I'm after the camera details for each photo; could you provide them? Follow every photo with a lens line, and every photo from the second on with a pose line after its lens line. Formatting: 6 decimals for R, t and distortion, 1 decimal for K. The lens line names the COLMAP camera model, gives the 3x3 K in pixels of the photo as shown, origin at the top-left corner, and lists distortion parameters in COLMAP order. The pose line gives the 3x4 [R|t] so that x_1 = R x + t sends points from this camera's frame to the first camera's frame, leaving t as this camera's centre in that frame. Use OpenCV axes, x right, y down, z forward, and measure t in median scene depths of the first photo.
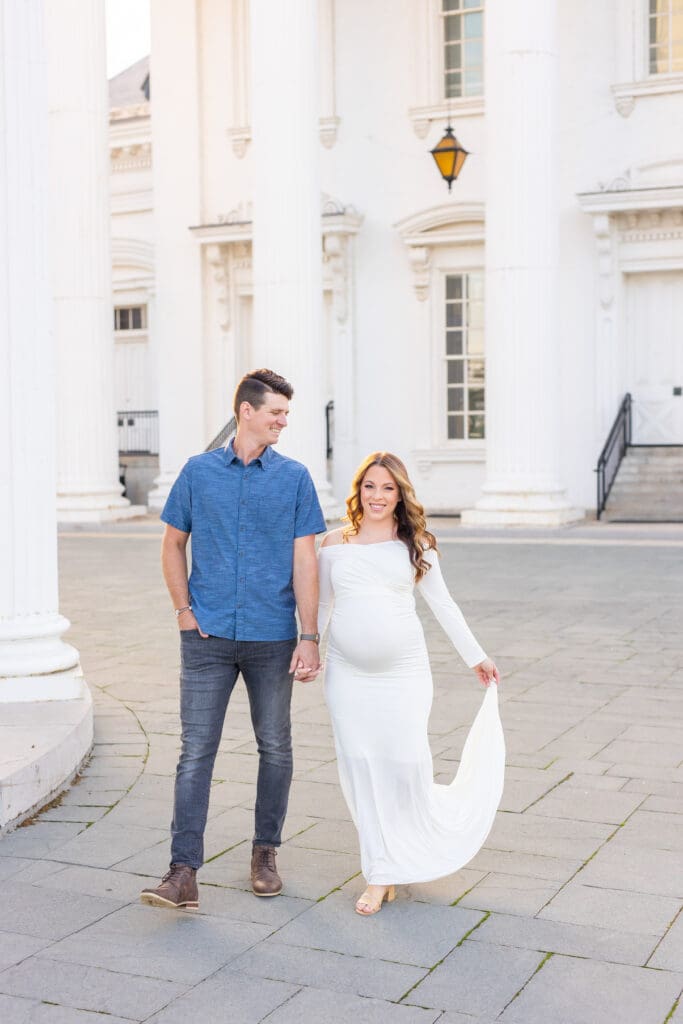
lens RADIAL K [[1426.8, 0, 311.8], [0, 1426.8, 535.3], [0, 0, 1]] dist [-0.008540, -0.054375]
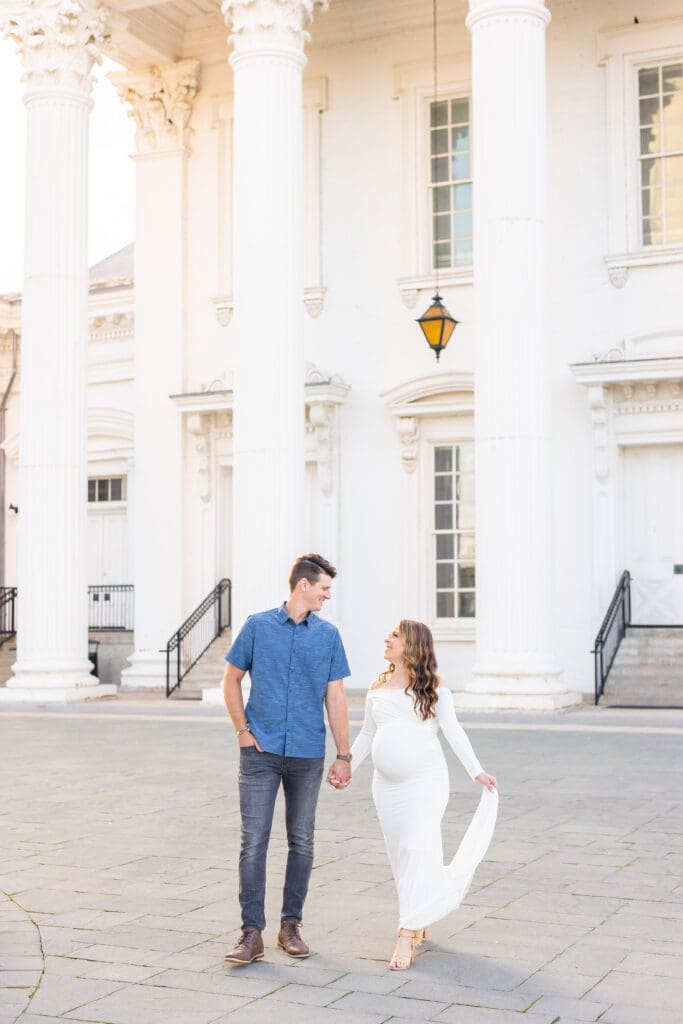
lens RADIAL K [[1426.8, 0, 311.8], [0, 1426.8, 535.3], [0, 0, 1]] dist [-0.008540, -0.054375]
pose [[0.999944, 0.010444, -0.001900, 0.013905], [-0.010601, 0.991793, -0.127414, 0.000142], [0.000553, 0.127427, 0.991848, 0.054954]]
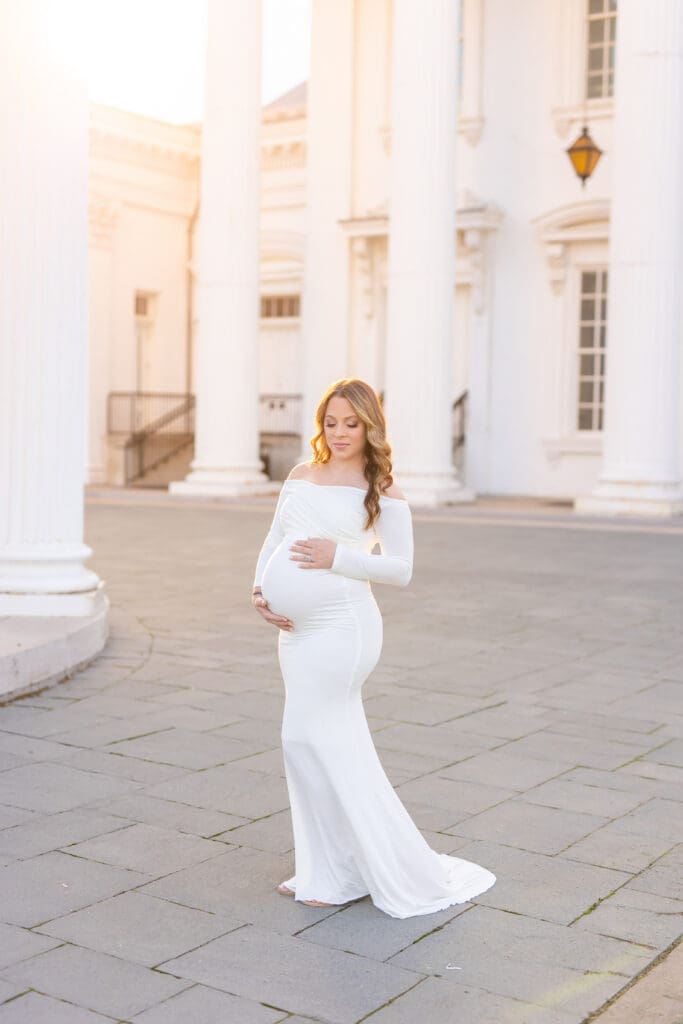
lens RADIAL K [[1414.3, 0, 341.5], [0, 1414.3, 512.0], [0, 0, 1]] dist [0.009777, 0.004599]
pose [[0.990893, 0.042752, -0.127685, 0.062436], [-0.044858, 0.998900, -0.013660, 0.013492], [0.126960, 0.019263, 0.991721, -0.032823]]
